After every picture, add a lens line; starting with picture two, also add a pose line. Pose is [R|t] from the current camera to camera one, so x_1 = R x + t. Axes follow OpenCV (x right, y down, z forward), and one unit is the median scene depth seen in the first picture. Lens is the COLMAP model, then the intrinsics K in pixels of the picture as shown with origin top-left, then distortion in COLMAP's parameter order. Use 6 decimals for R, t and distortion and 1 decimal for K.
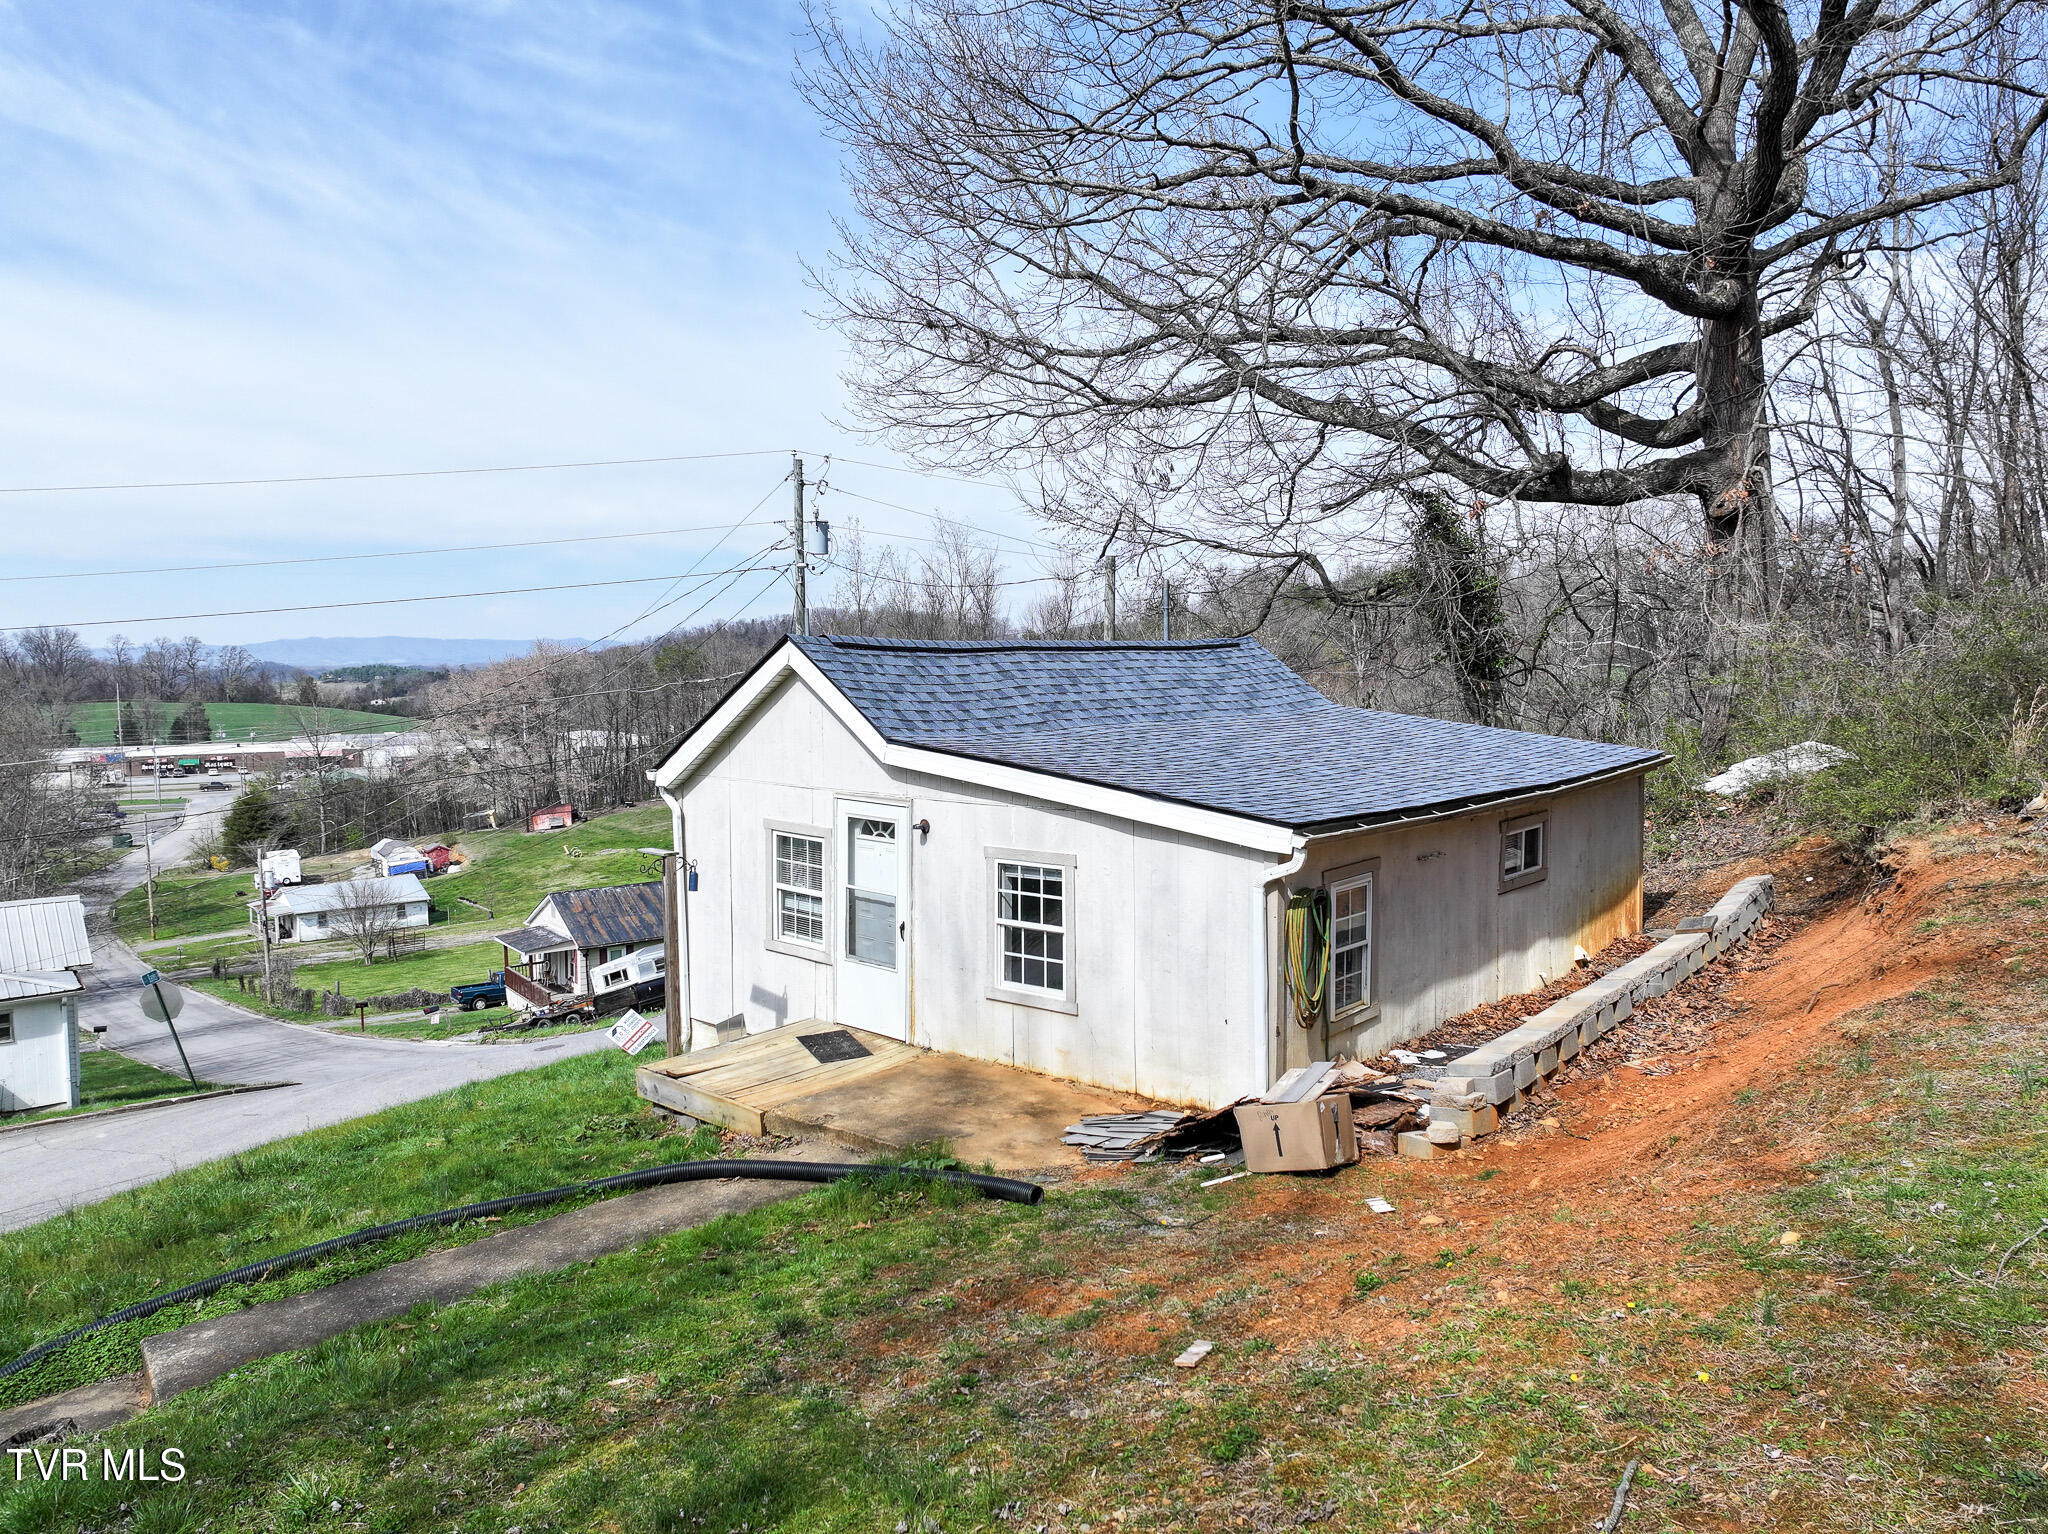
lens RADIAL K [[1442.1, 0, 1024.0], [0, 1442.1, 767.0], [0, 0, 1]] dist [0.003427, 0.006323]
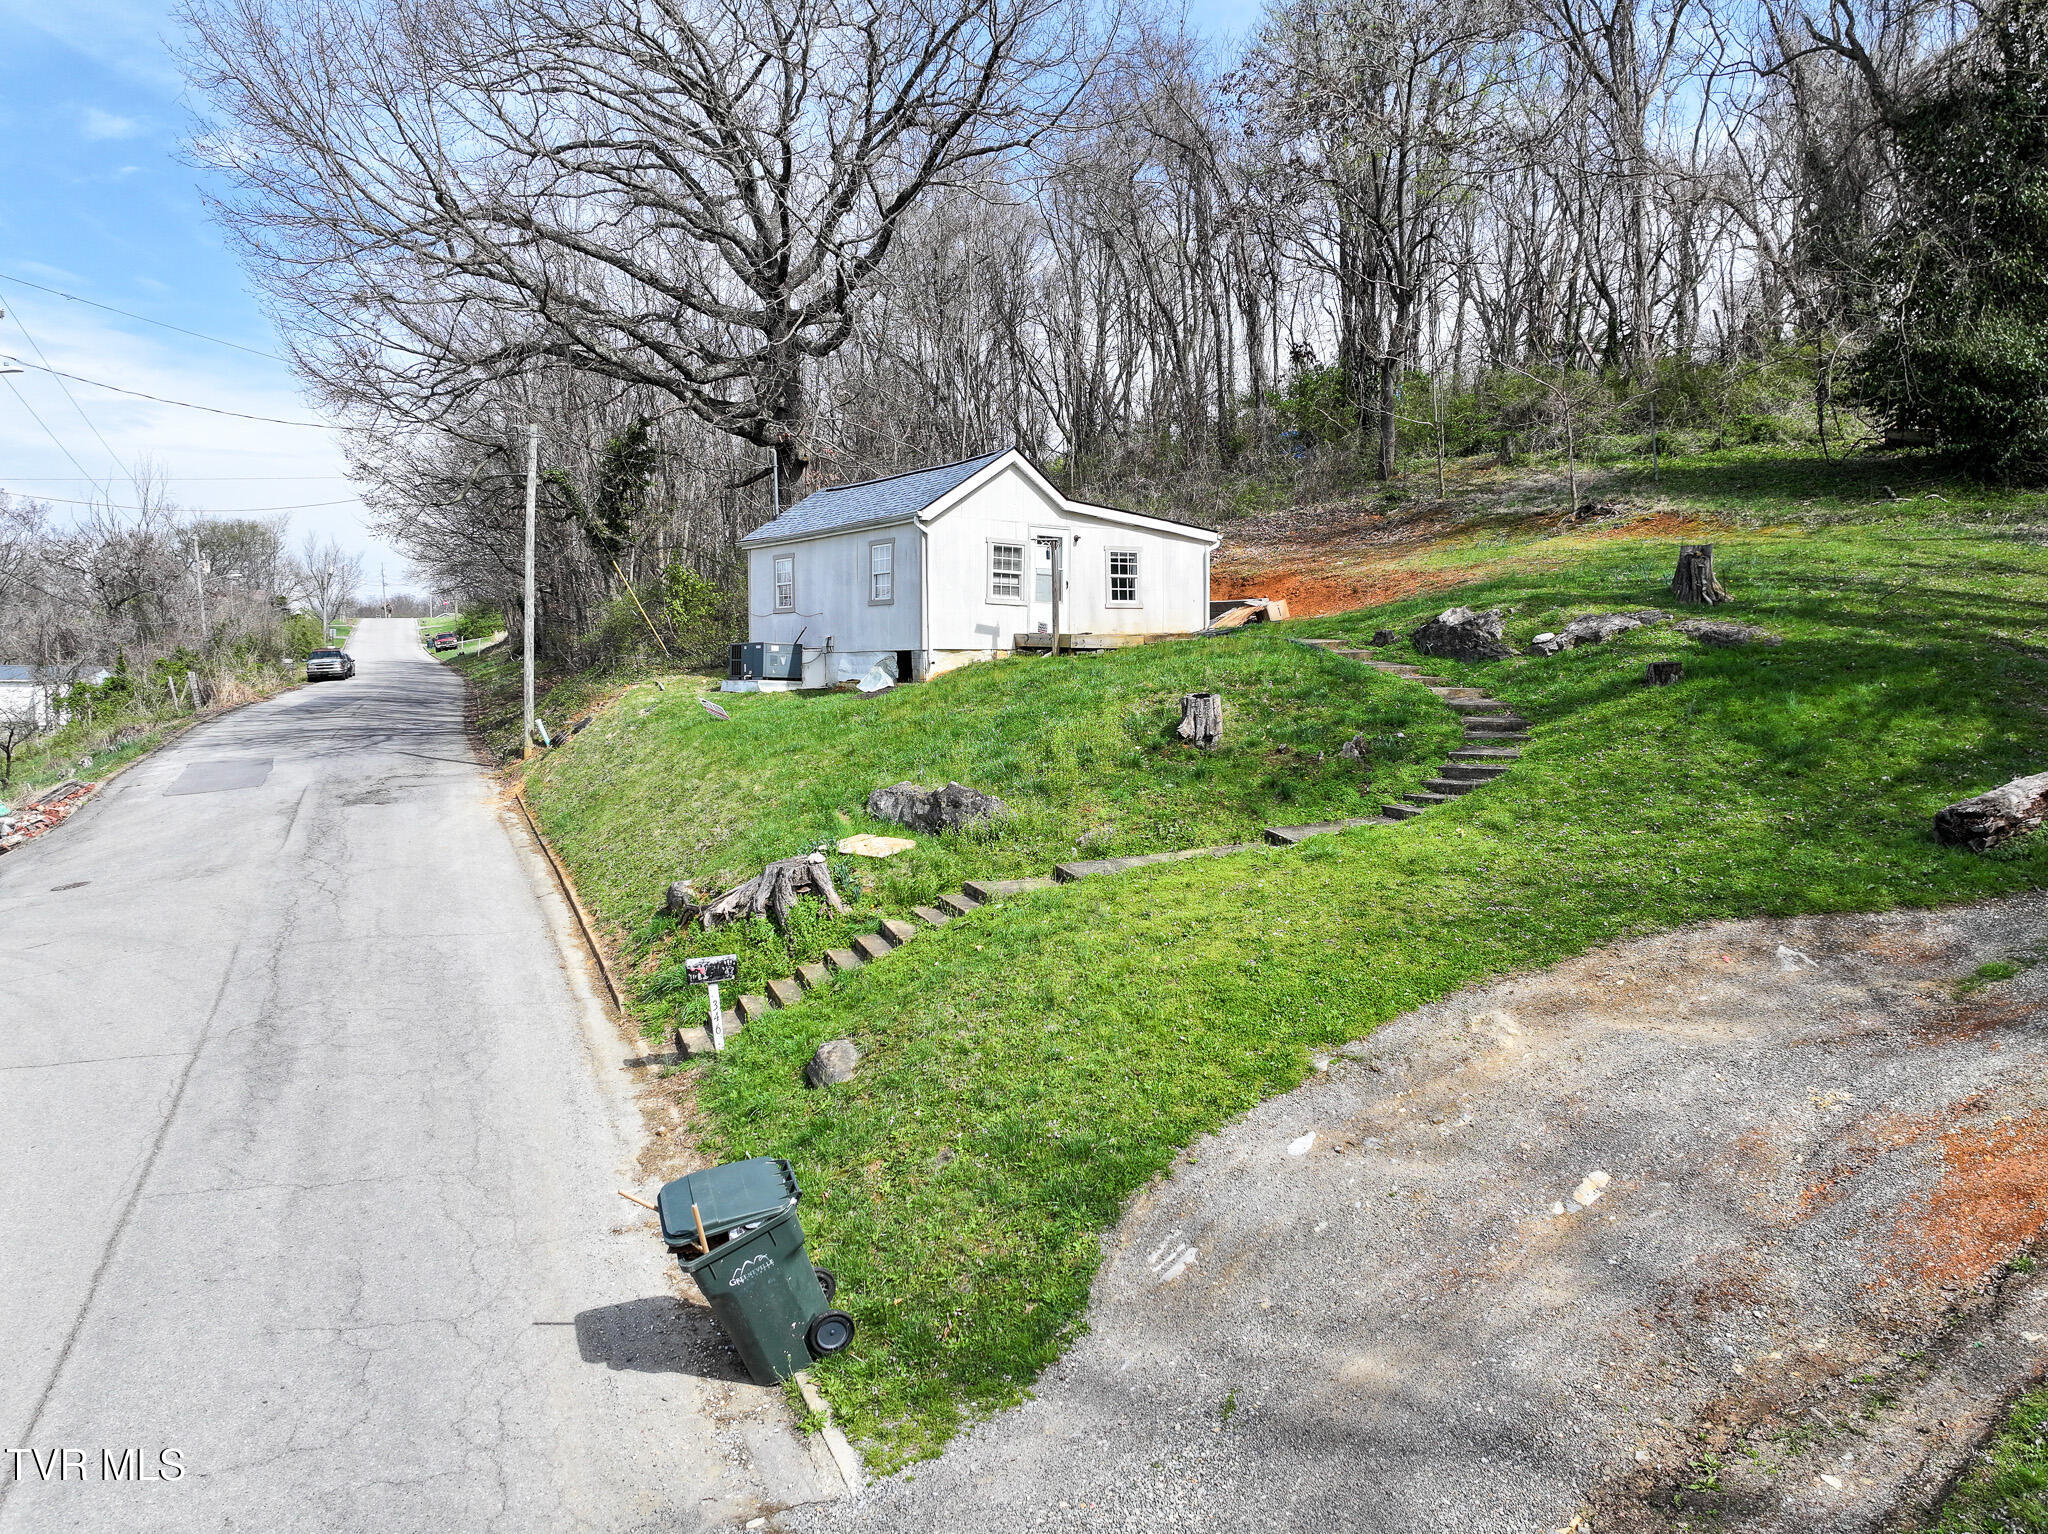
lens RADIAL K [[1442.1, 0, 1024.0], [0, 1442.1, 767.0], [0, 0, 1]] dist [0.003427, 0.006323]
pose [[0.230296, -0.059904, 0.971275, -0.861900], [0.079492, 0.995926, 0.042576, 0.110129], [-0.969868, 0.067403, 0.234120, 0.203790]]
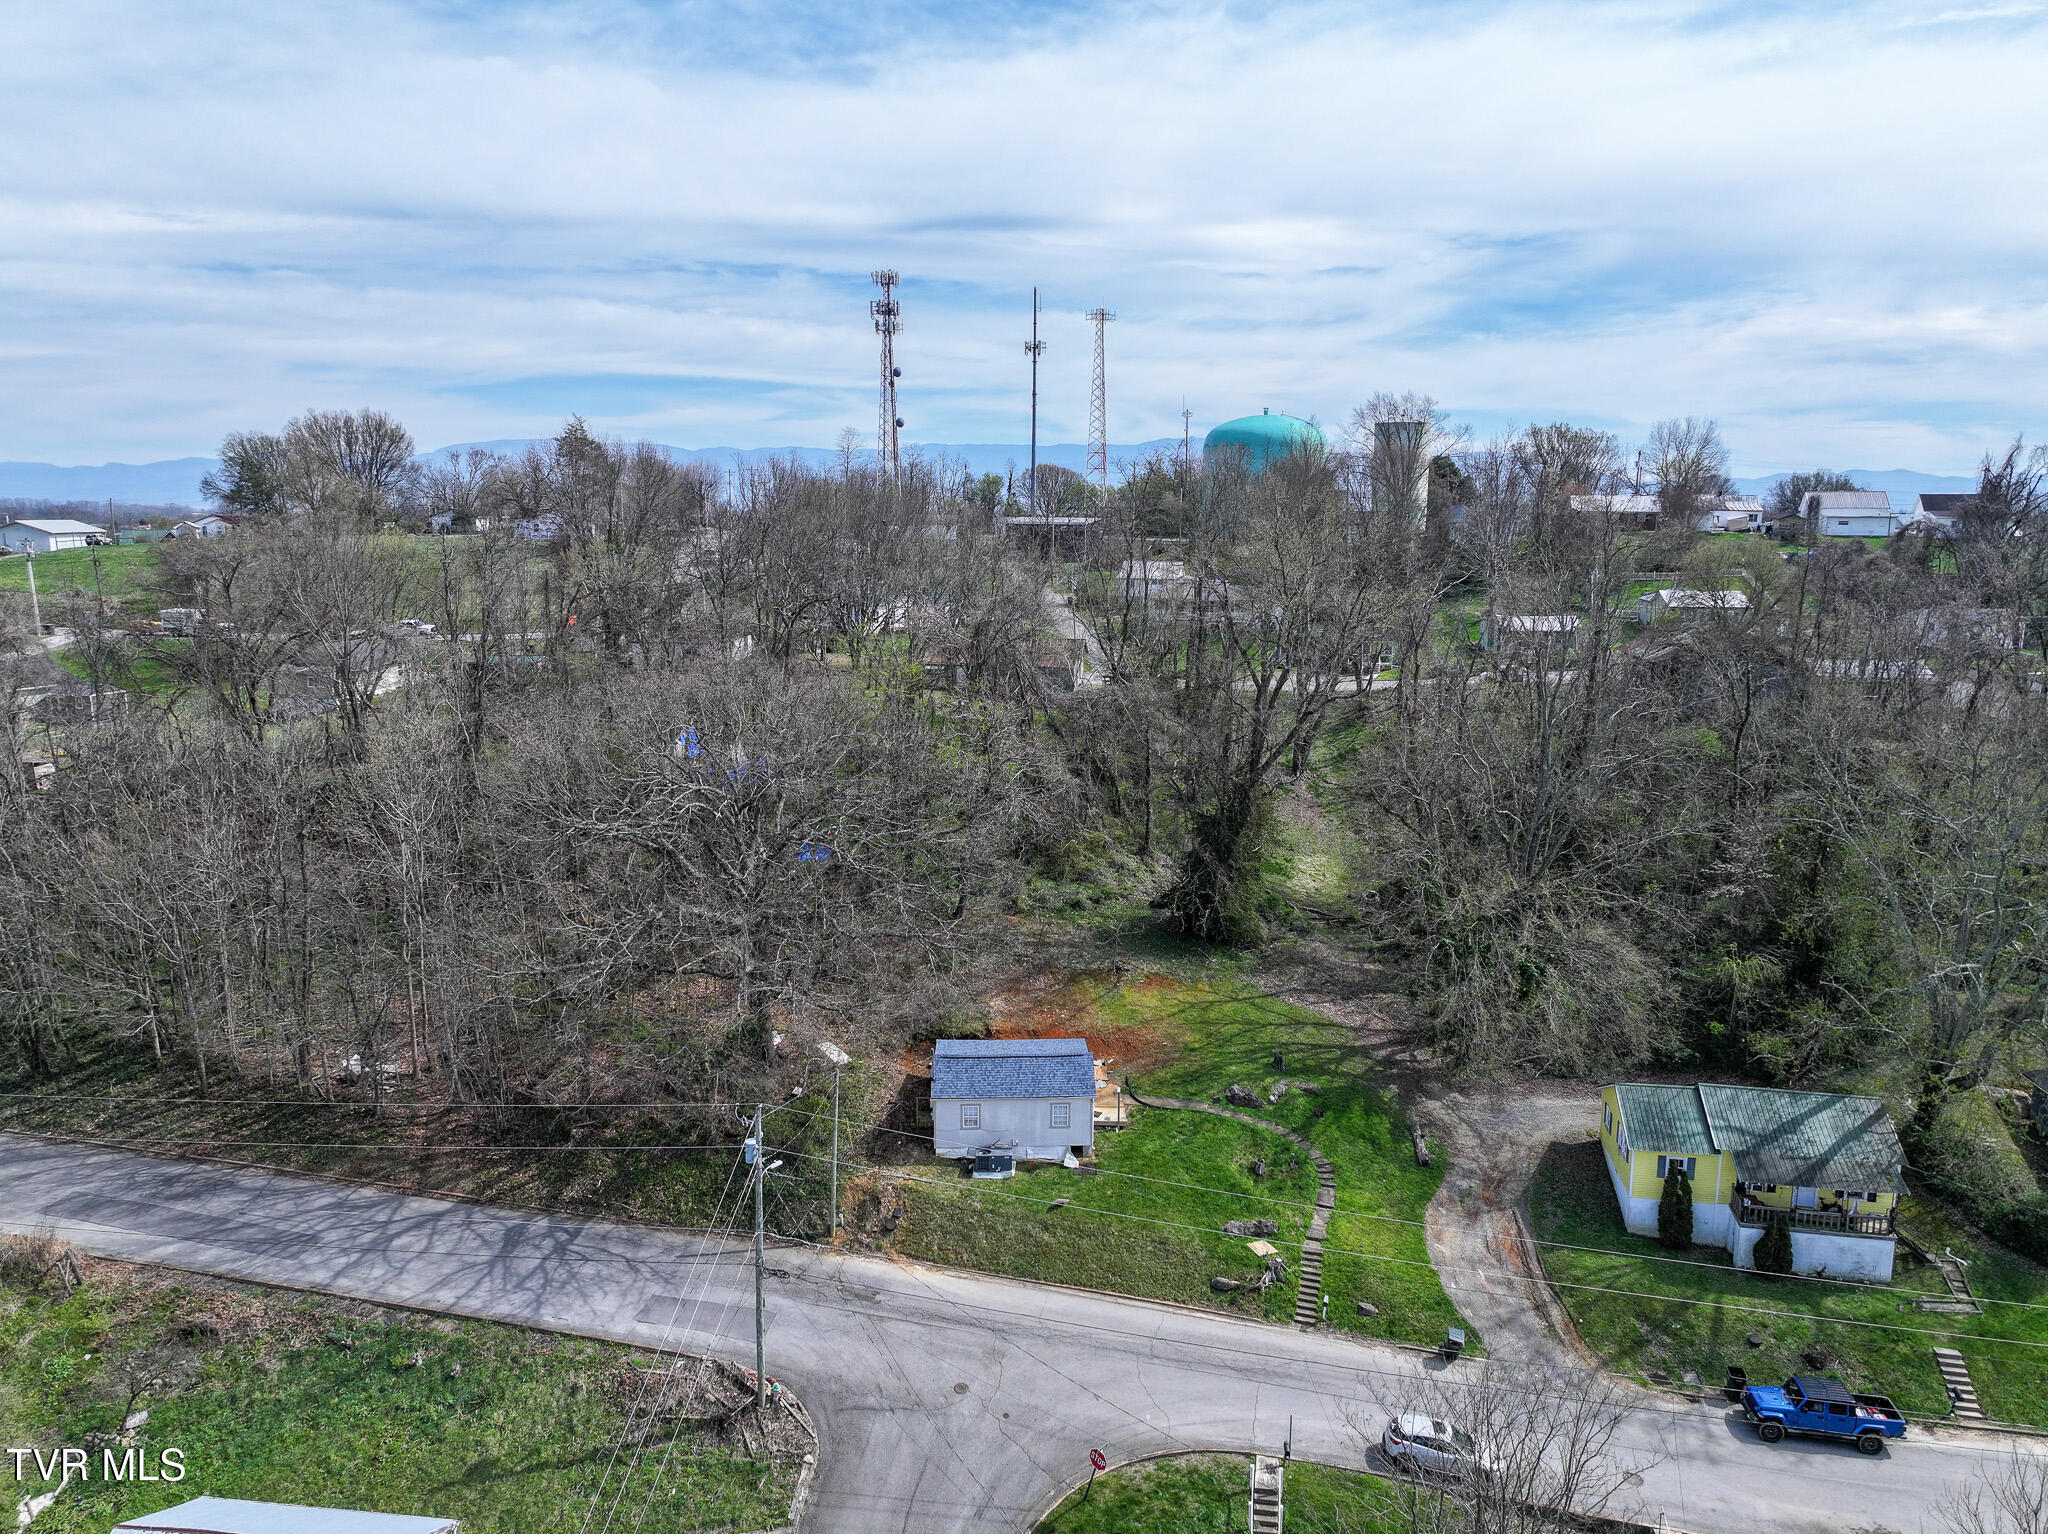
lens RADIAL K [[1442.1, 0, 1024.0], [0, 1442.1, 767.0], [0, 0, 1]] dist [0.003427, 0.006323]
pose [[-0.687279, -0.125531, 0.715464, -1.418294], [0.060301, 0.971695, 0.228412, -0.906219], [-0.723886, 0.200126, -0.660256, 1.735222]]
